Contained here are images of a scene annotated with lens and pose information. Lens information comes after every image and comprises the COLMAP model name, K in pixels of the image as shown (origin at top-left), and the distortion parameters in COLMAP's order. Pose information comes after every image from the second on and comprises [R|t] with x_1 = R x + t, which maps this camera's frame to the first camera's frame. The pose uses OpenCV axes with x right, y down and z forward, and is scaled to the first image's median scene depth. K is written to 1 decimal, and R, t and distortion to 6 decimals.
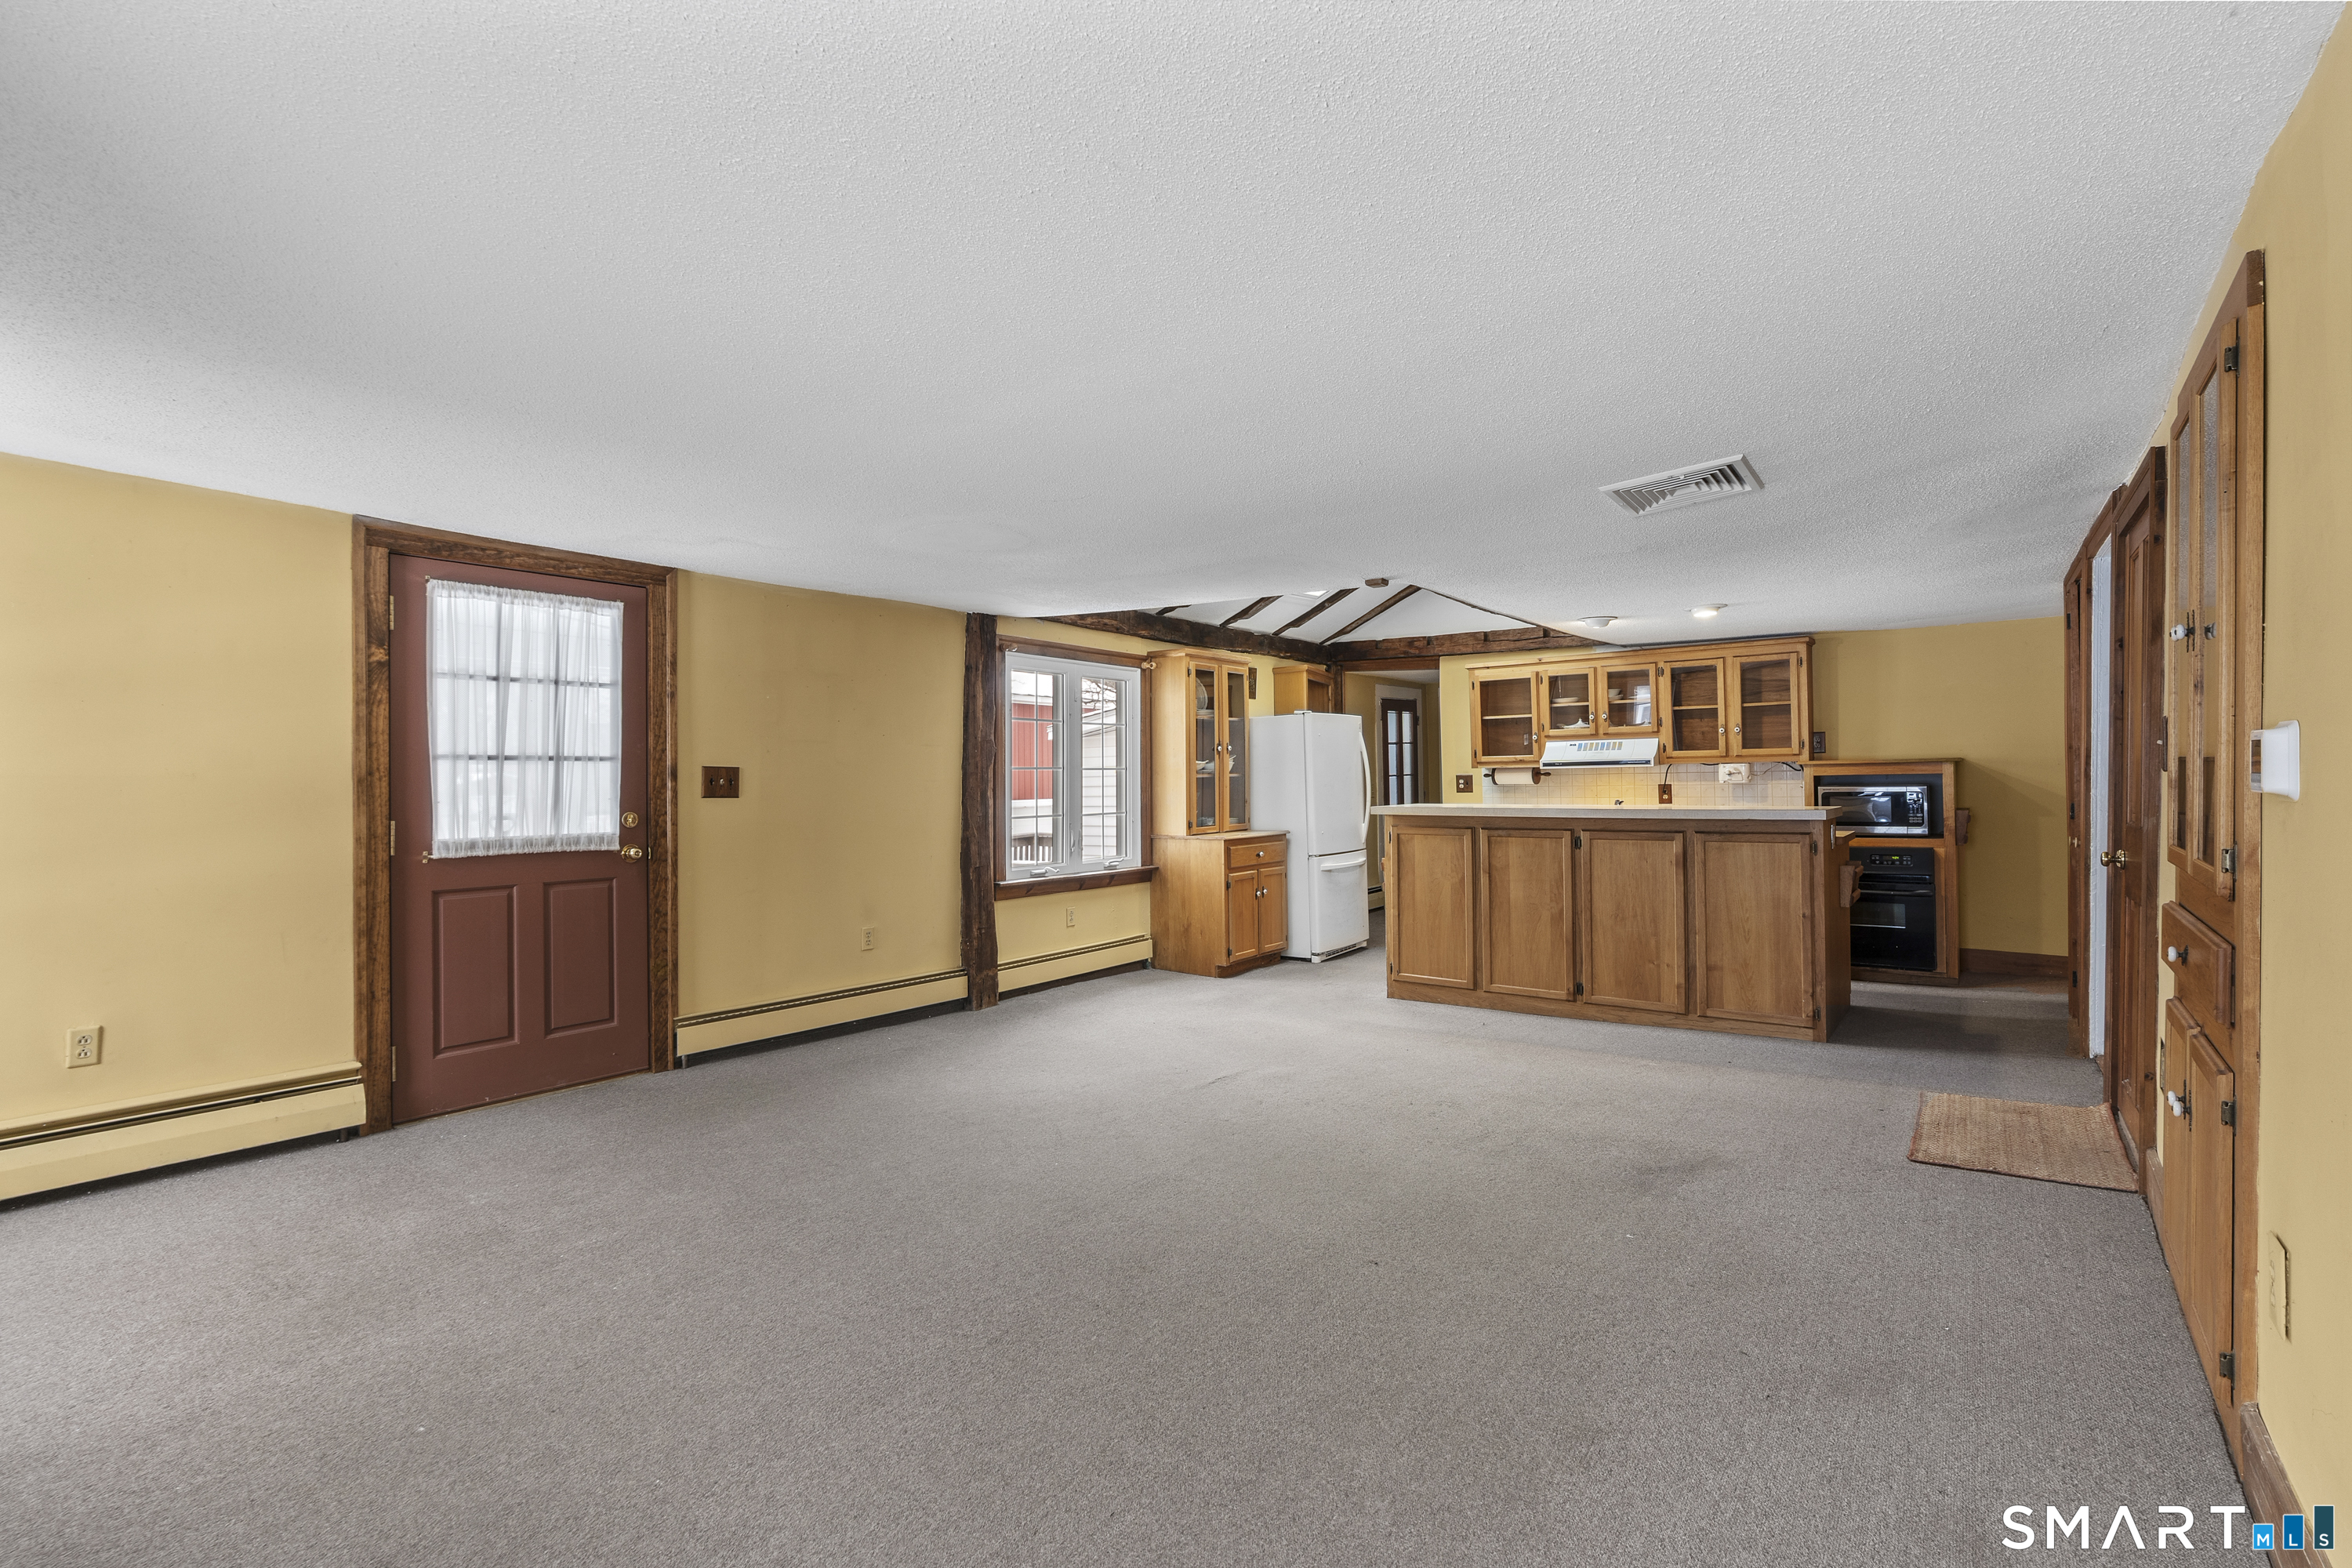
lens RADIAL K [[1171.3, 0, 1178.1], [0, 1171.3, 778.4], [0, 0, 1]] dist [0.000377, 0.000061]
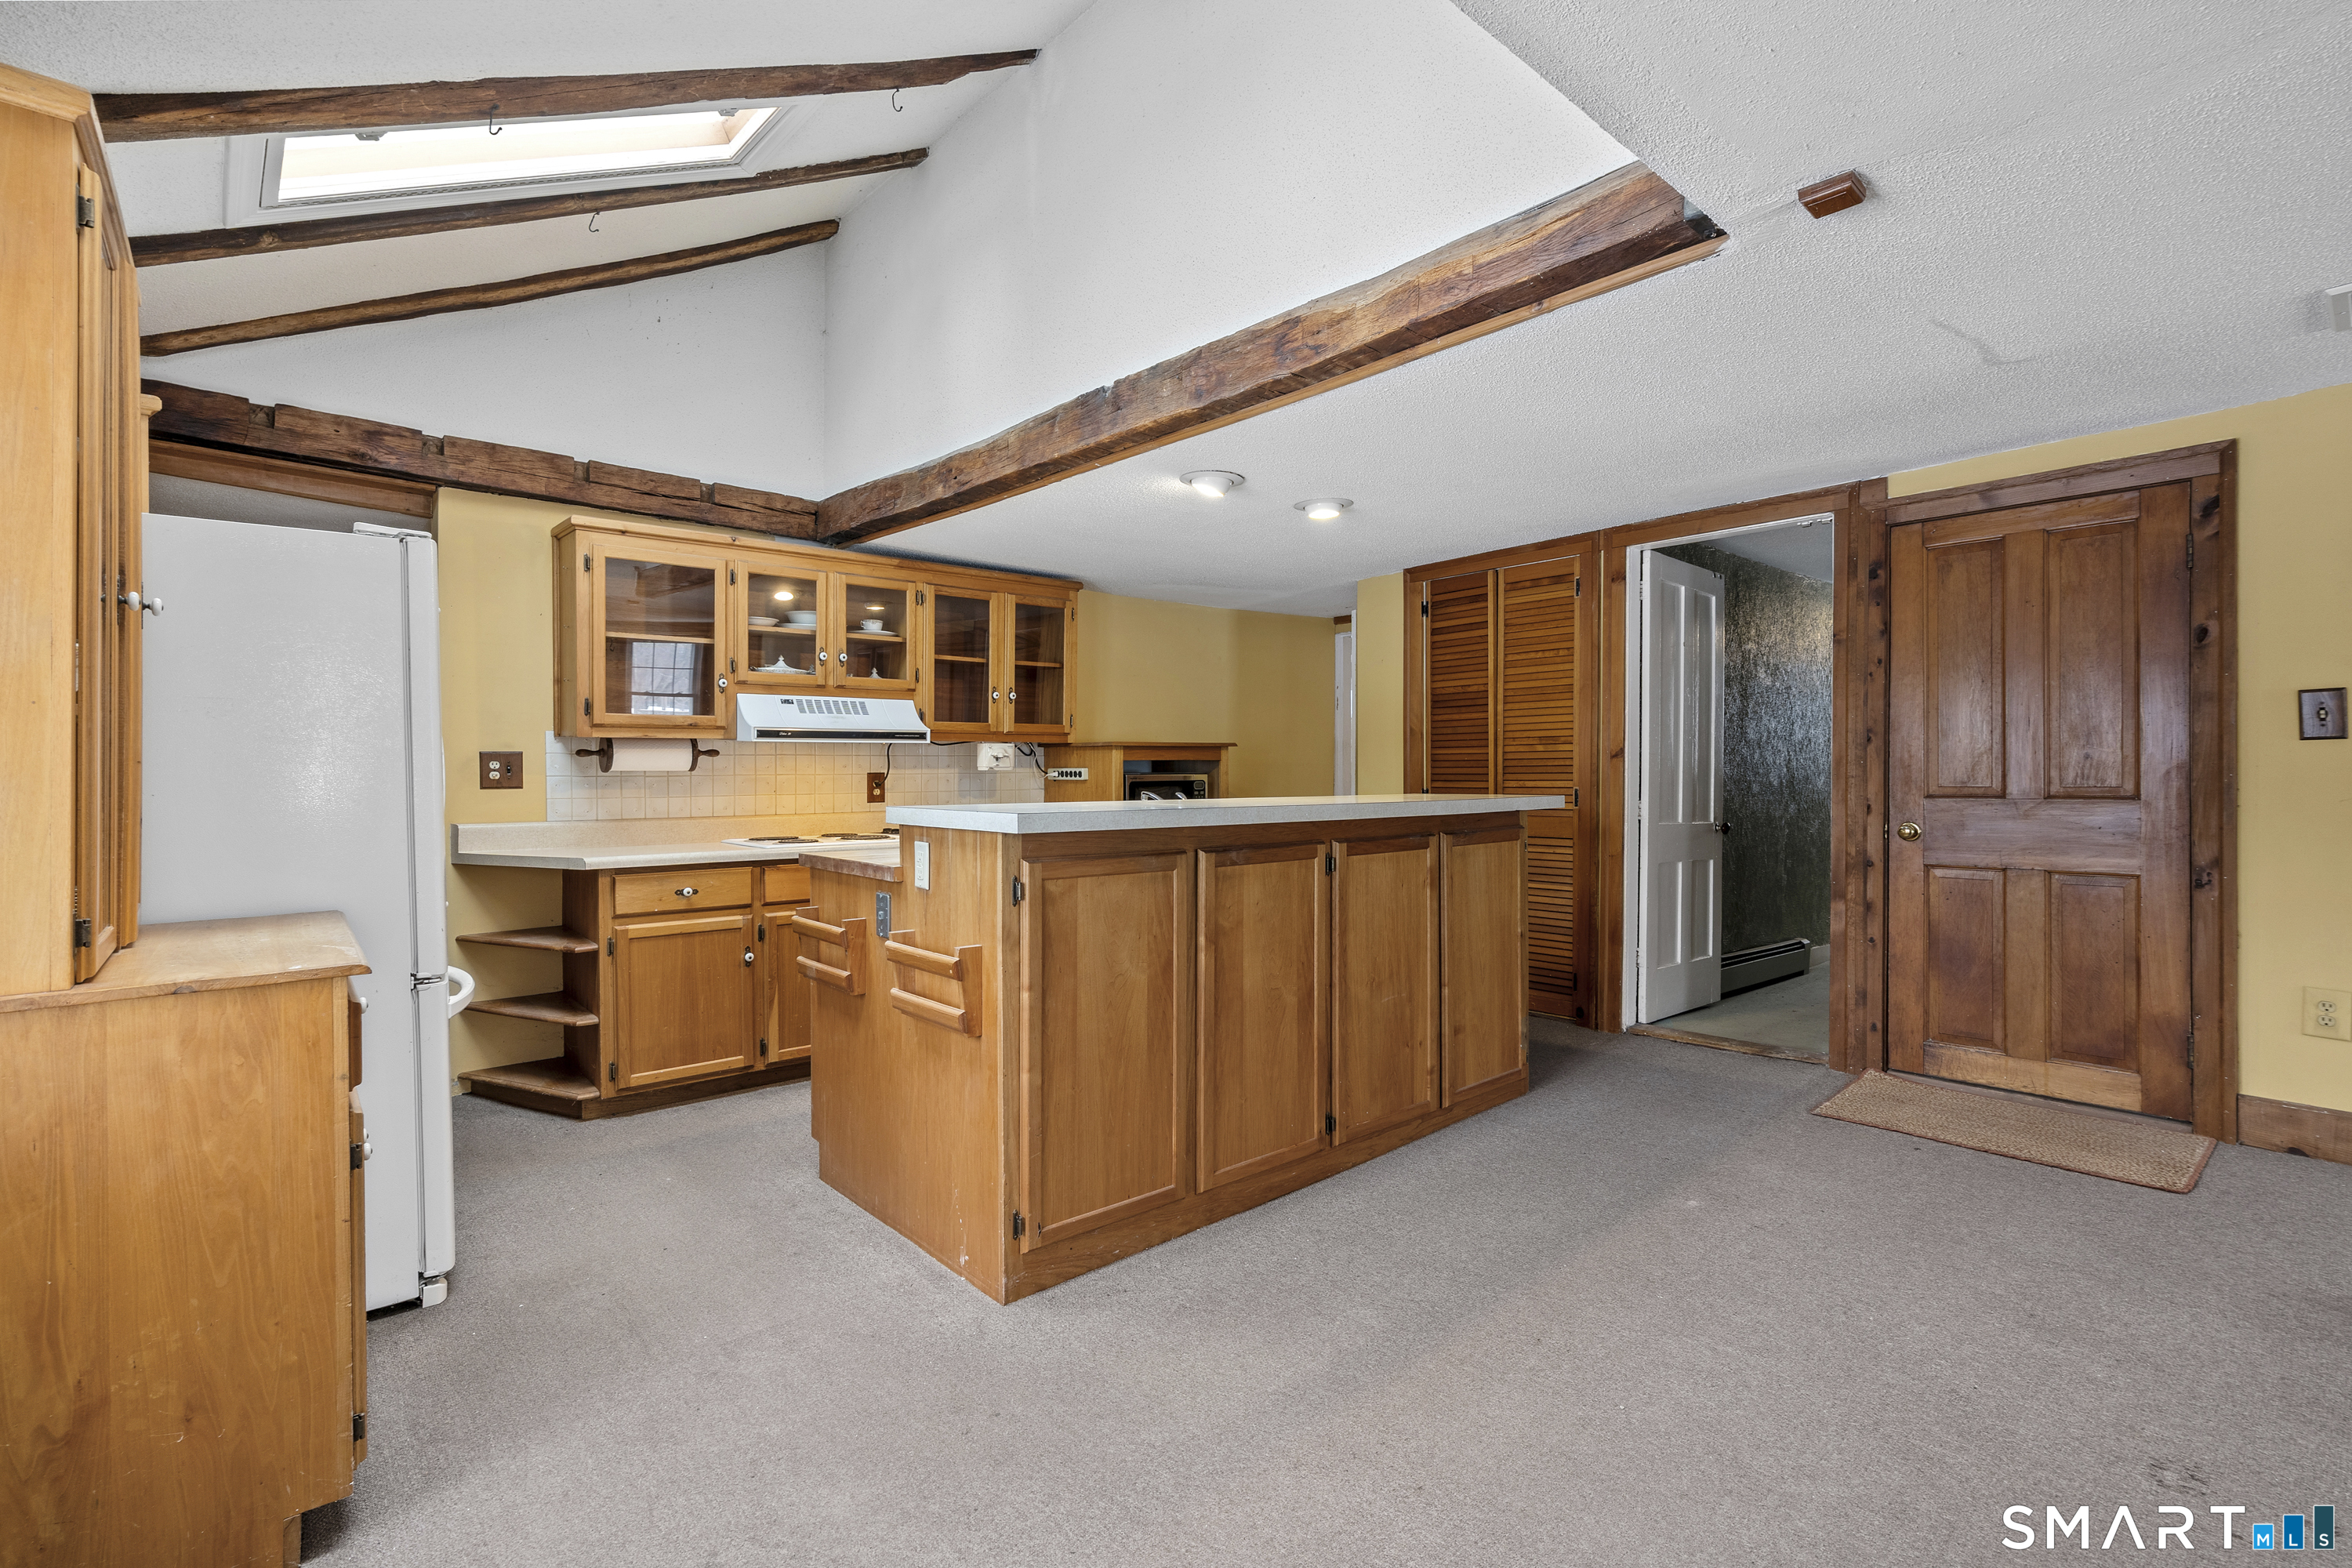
lens RADIAL K [[1055.7, 0, 1179.5], [0, 1055.7, 781.1], [0, 0, 1]] dist [-0.004024, -0.000470]
pose [[0.211475, 0.004939, 0.977371, -0.130954], [0.005225, 0.999967, -0.006184, 0.014959], [-0.977369, 0.006414, 0.211443, 0.761724]]
